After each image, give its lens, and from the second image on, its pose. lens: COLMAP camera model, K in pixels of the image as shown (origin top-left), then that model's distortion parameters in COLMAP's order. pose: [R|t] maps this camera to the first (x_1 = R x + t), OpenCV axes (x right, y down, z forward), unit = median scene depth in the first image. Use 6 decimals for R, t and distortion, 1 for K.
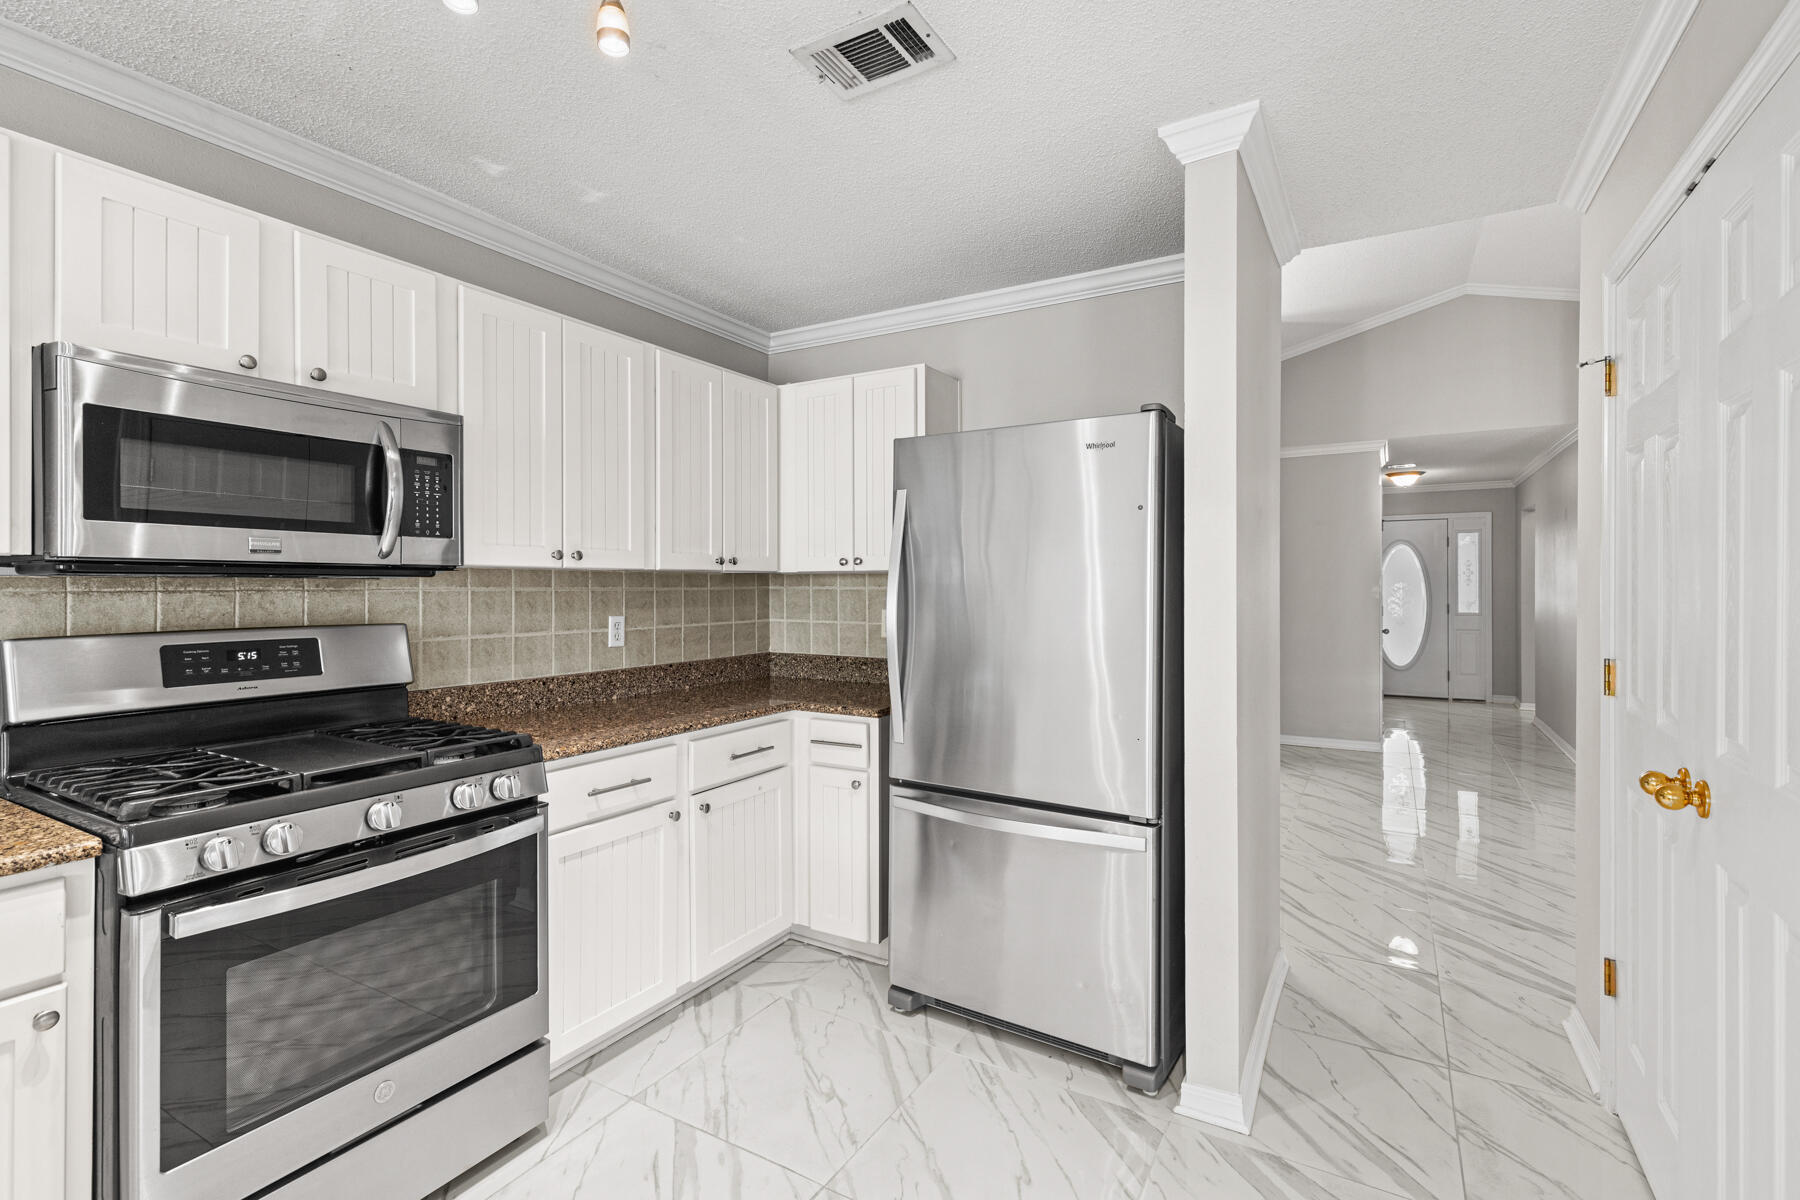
lens RADIAL K [[820.1, 0, 899.9], [0, 820.1, 587.4], [0, 0, 1]] dist [0.012379, -0.002584]
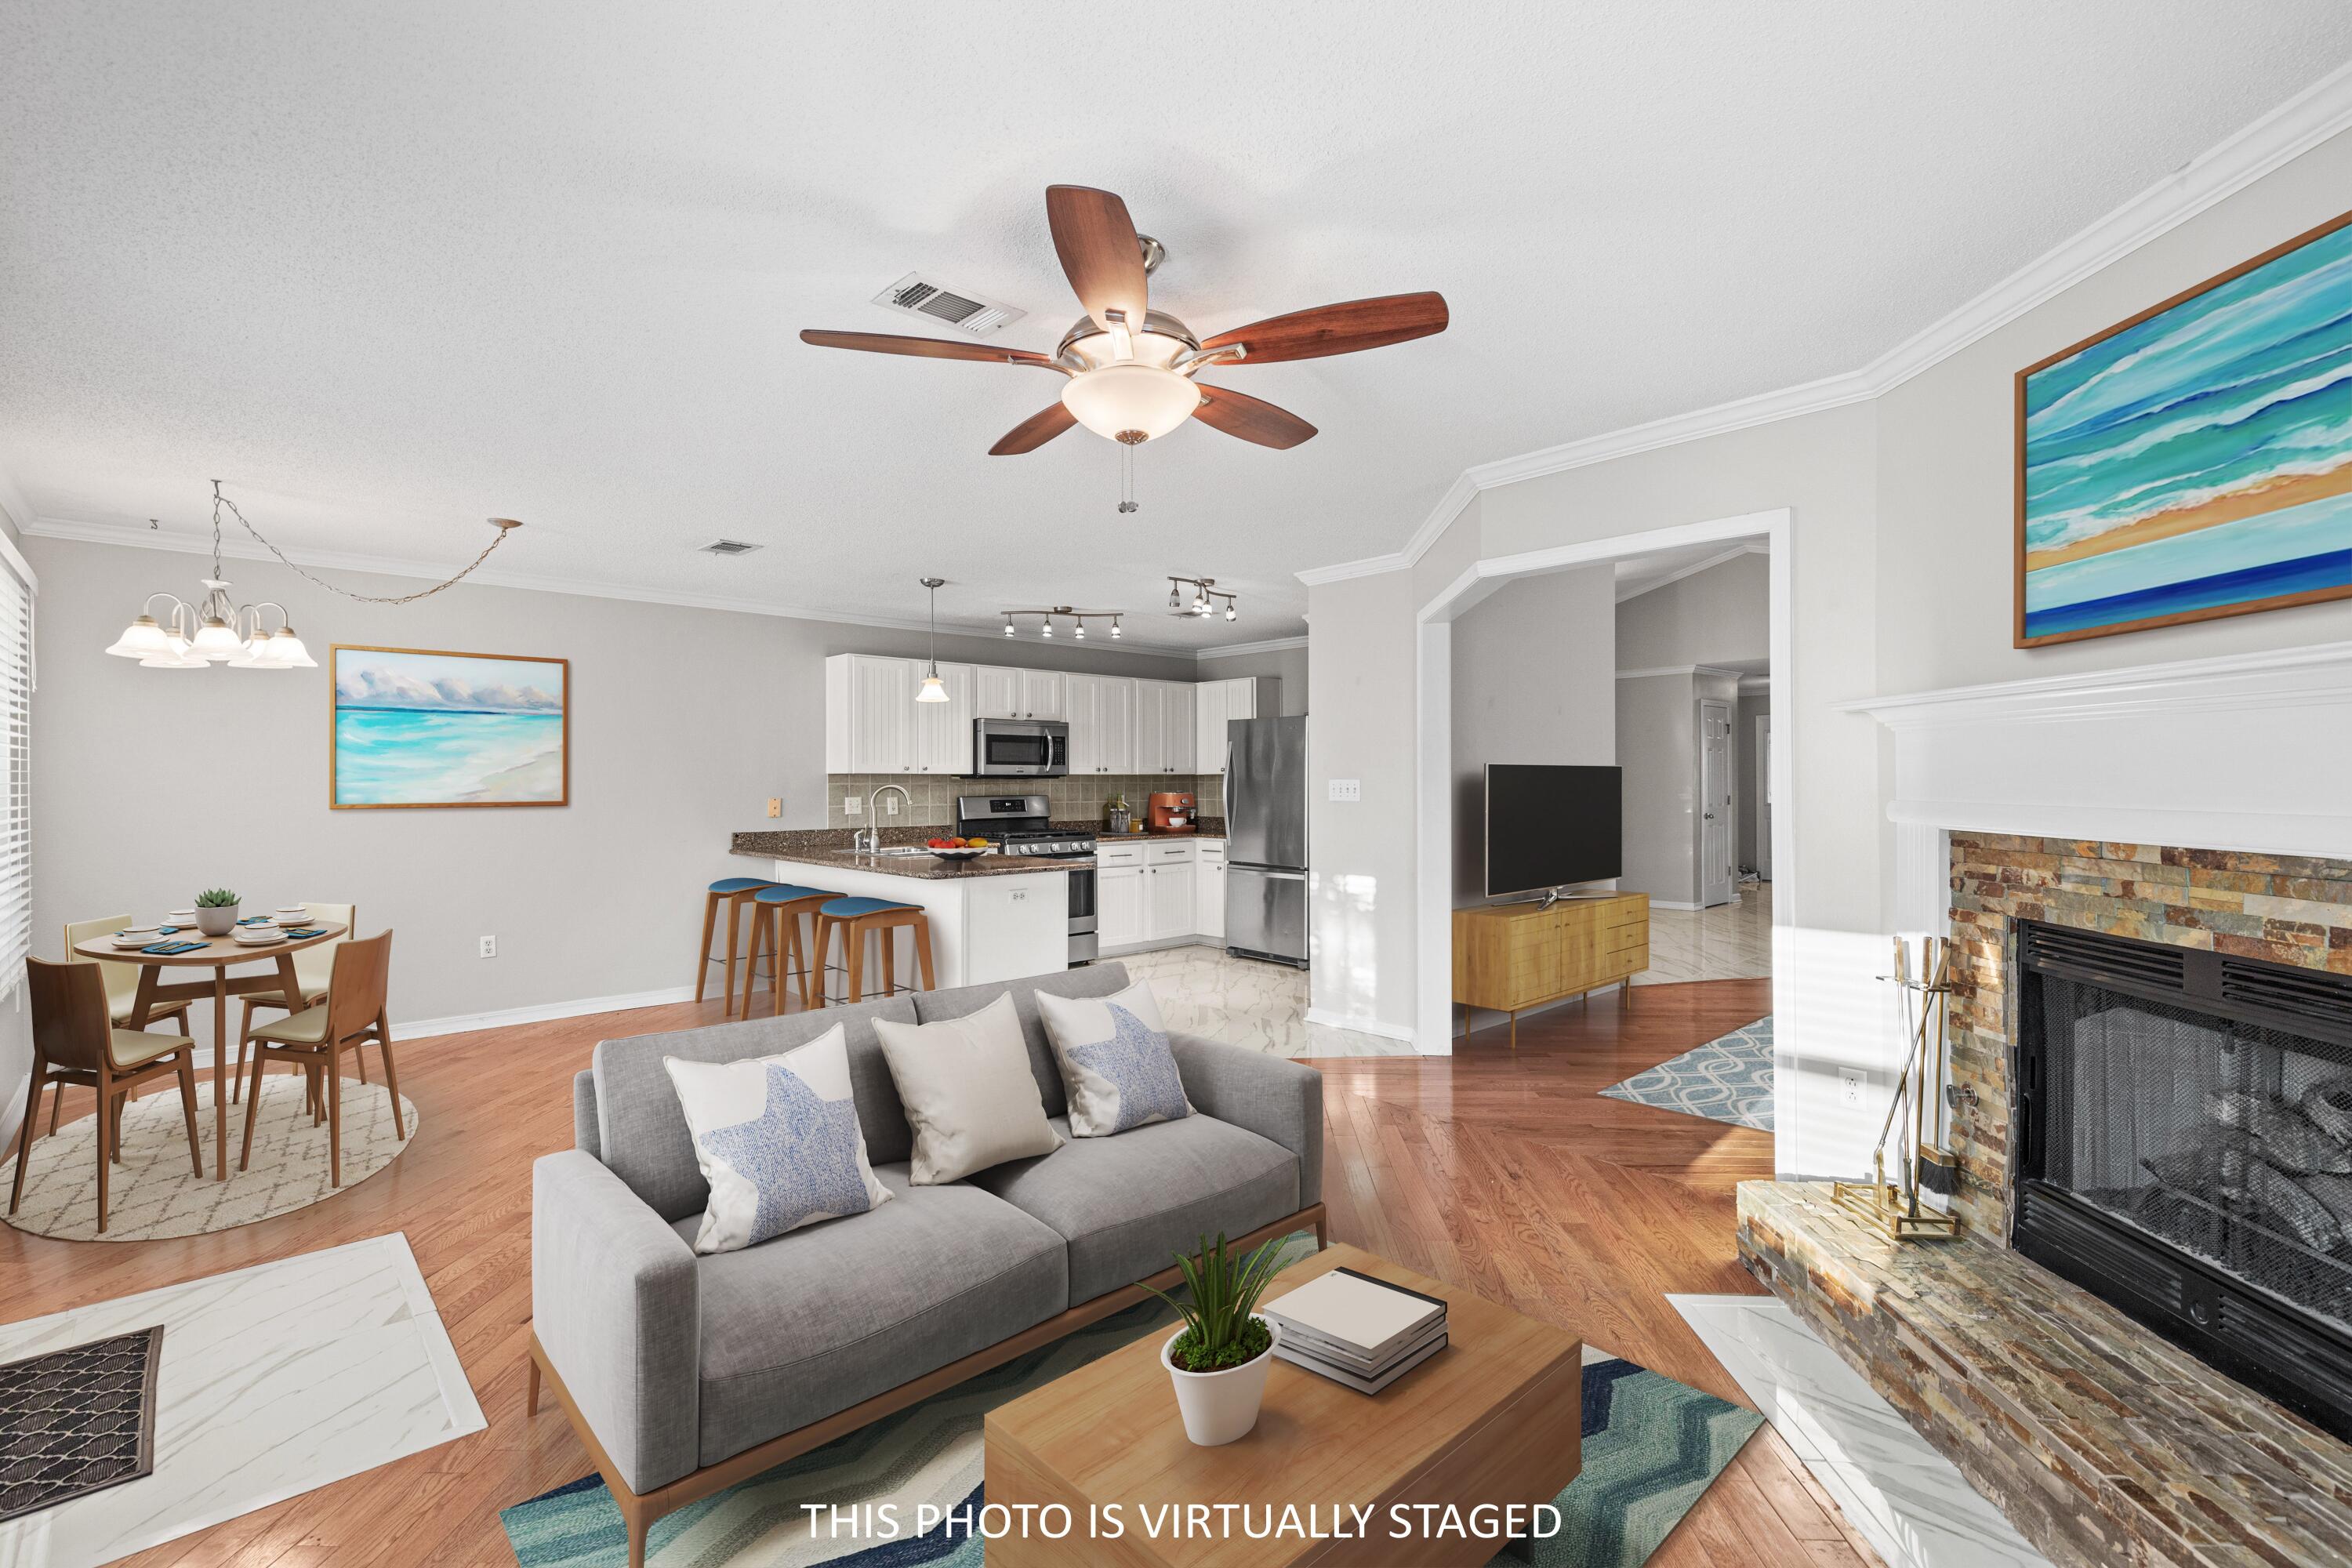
lens RADIAL K [[1071.6, 0, 1182.0], [0, 1071.6, 782.2], [0, 0, 1]] dist [0.012379, -0.002584]
pose [[0.957055, -0.003477, -0.289887, 0.848403], [0.003553, 0.999994, -0.000264, 0.002168], [0.289886, -0.000778, 0.957061, -2.244763]]
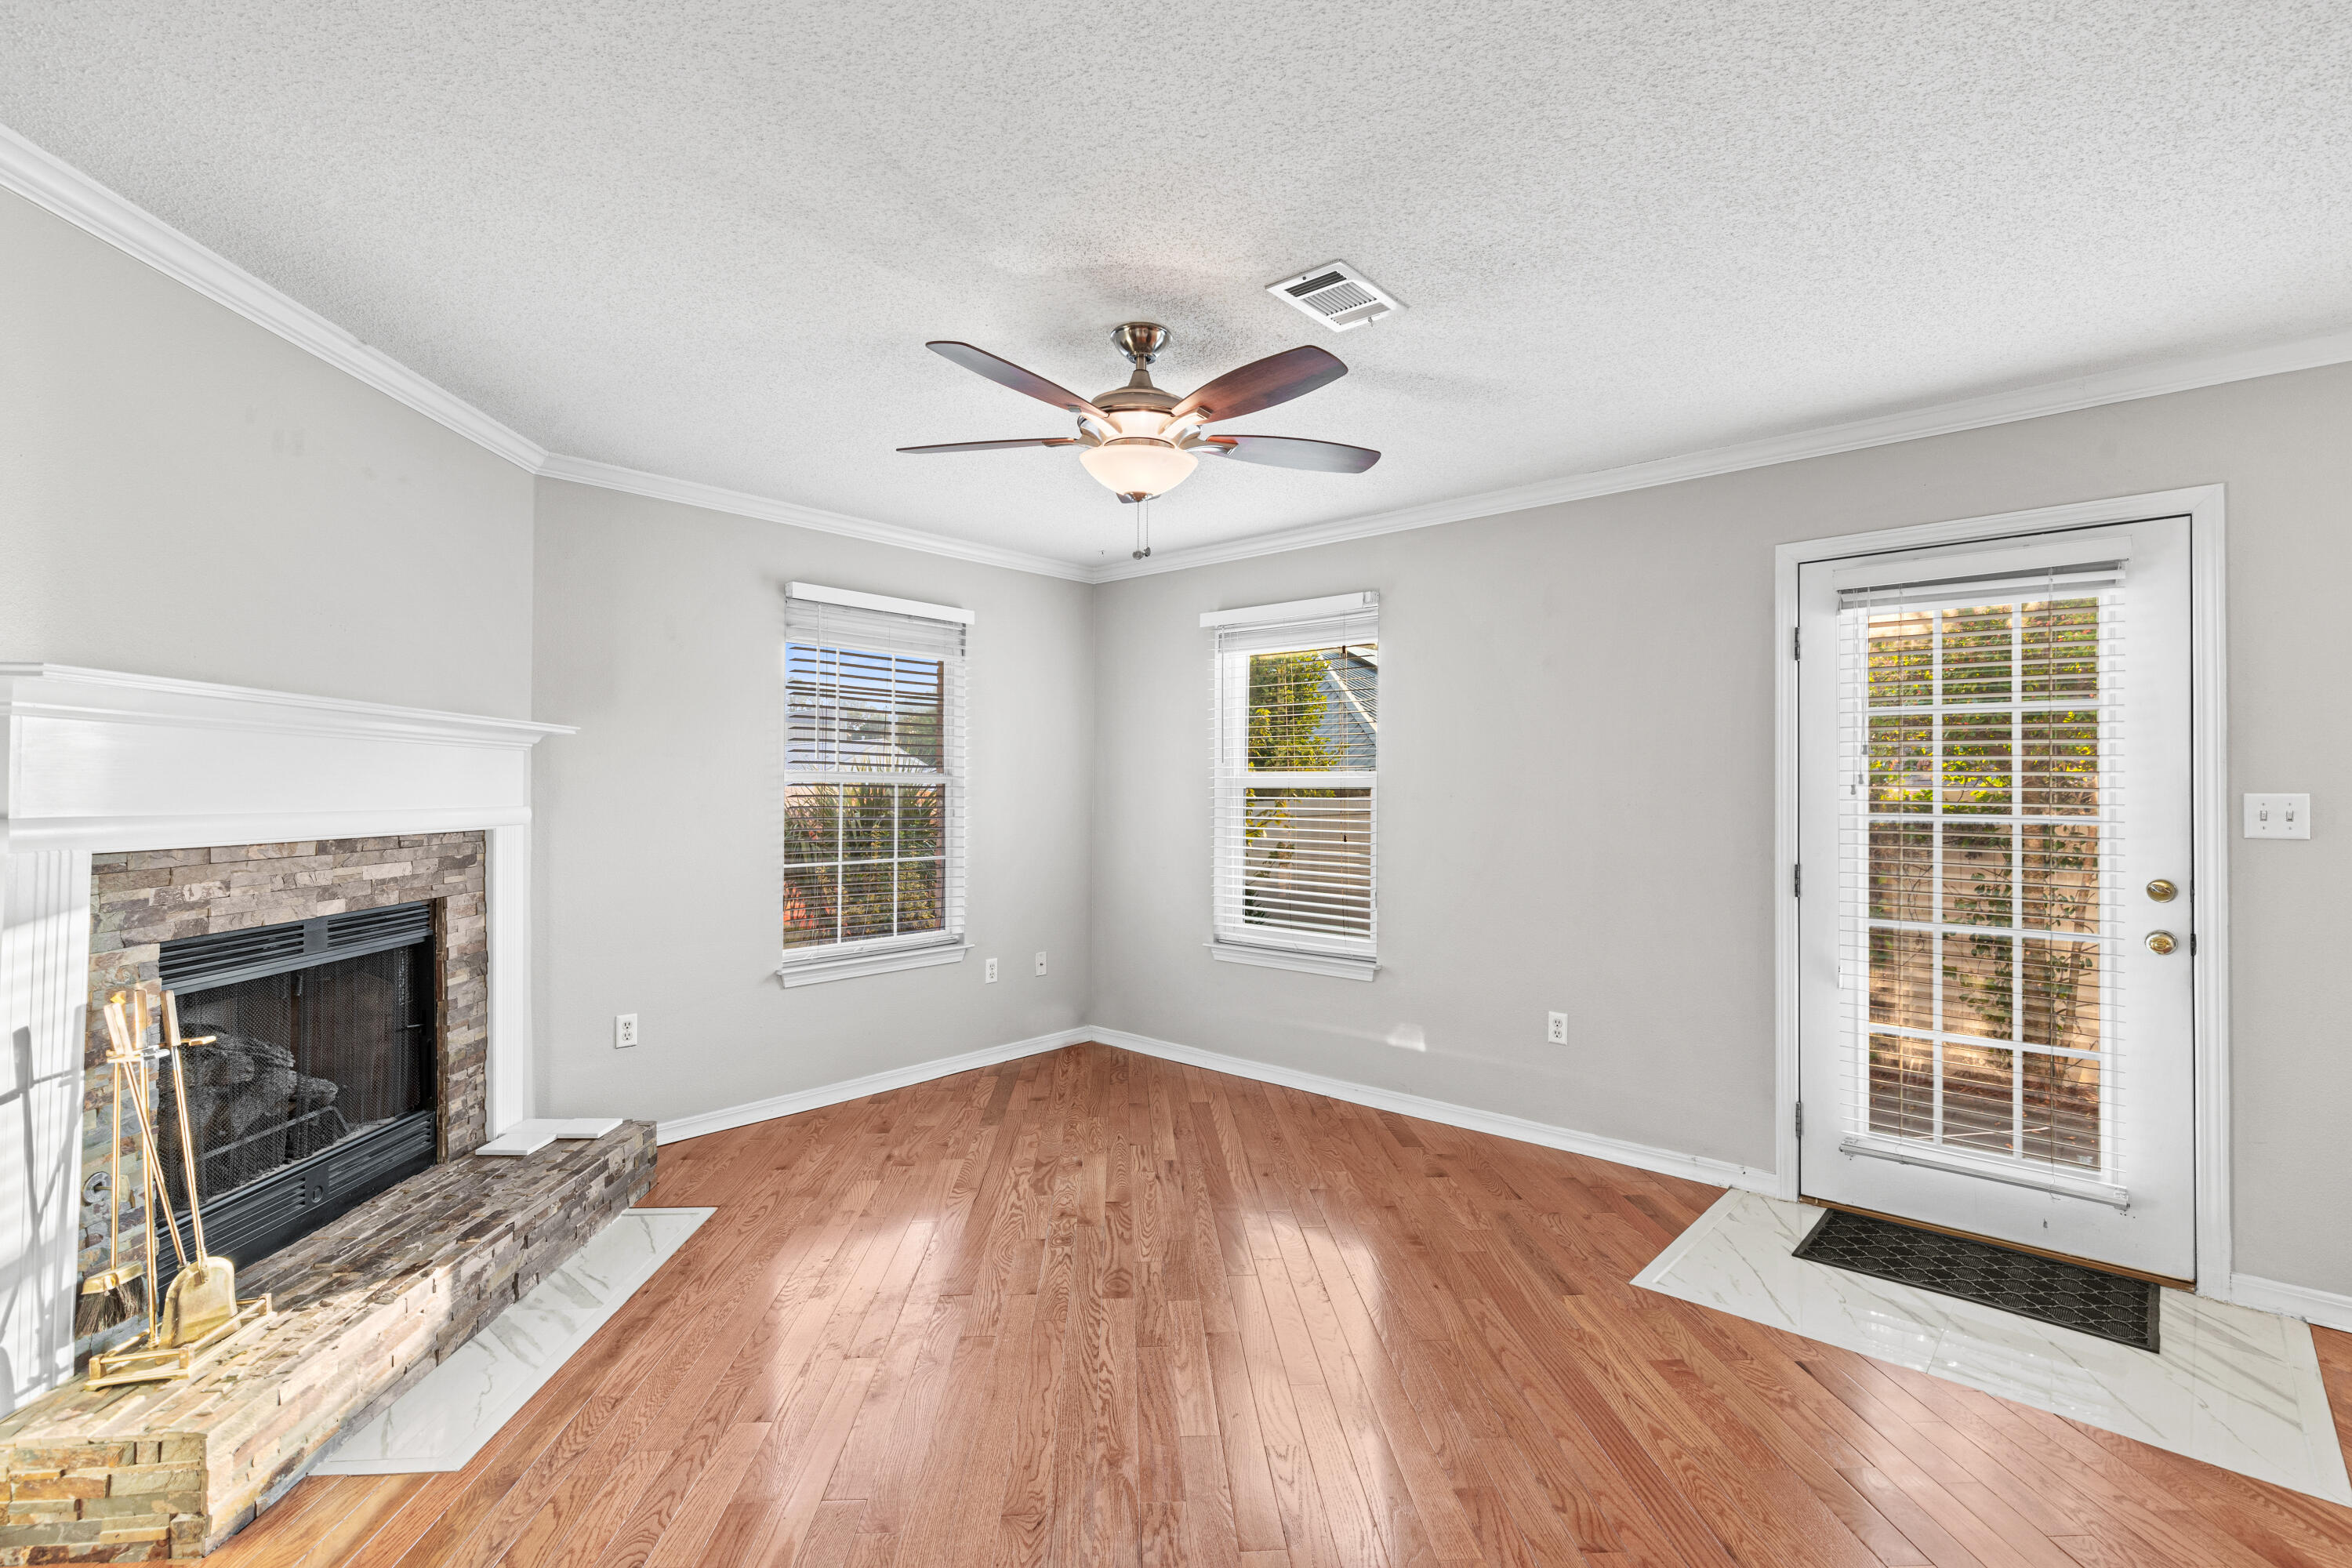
lens RADIAL K [[1071.6, 0, 1188.1], [0, 1071.6, 783.2], [0, 0, 1]] dist [0.012379, -0.002584]
pose [[-0.981181, -0.001941, 0.193080, 0.241694], [-0.002376, 0.999995, -0.002022, -0.001970], [-0.193076, -0.002443, -0.981181, -0.180138]]
